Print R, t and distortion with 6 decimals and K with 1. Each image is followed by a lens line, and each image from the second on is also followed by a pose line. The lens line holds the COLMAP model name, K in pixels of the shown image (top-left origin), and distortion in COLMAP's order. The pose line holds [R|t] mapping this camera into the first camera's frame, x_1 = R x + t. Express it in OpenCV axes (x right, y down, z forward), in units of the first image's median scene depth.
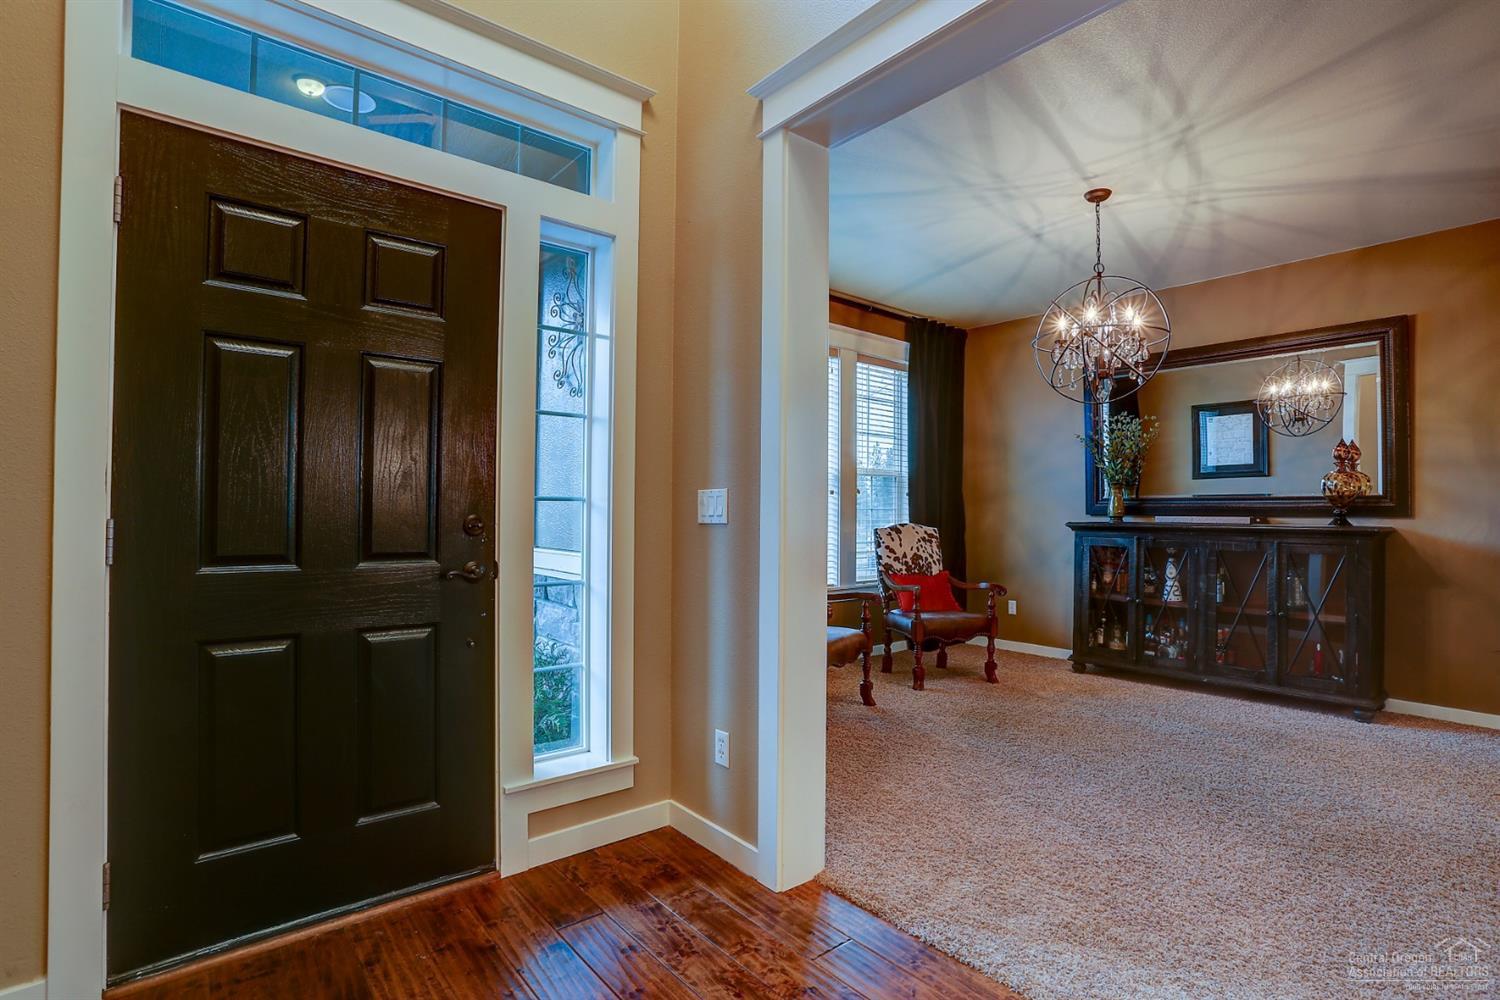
lens RADIAL K [[733.2, 0, 748.3], [0, 733.2, 507.3], [0, 0, 1]] dist [-0.066335, 0.027388]
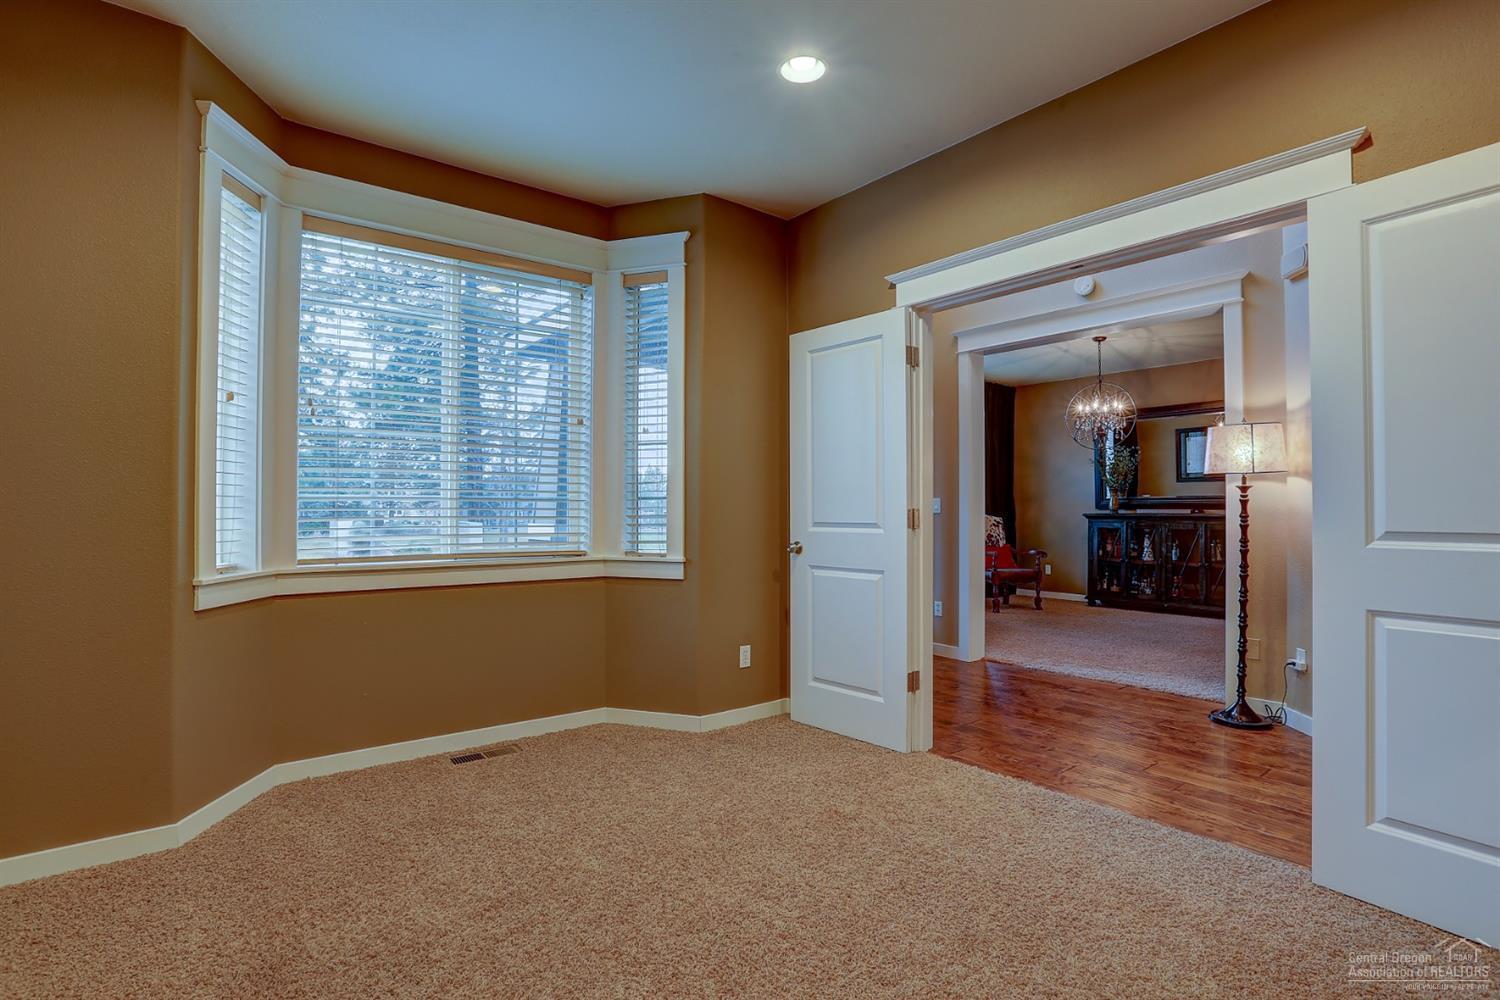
lens RADIAL K [[733.2, 0, 748.1], [0, 733.2, 507.5], [0, 0, 1]] dist [-0.066335, 0.027388]
pose [[0.999788, -0.006366, -0.019605, -0.279279], [0.006410, 0.999977, 0.002197, -0.001670], [0.019591, -0.002322, 0.999805, -0.635499]]
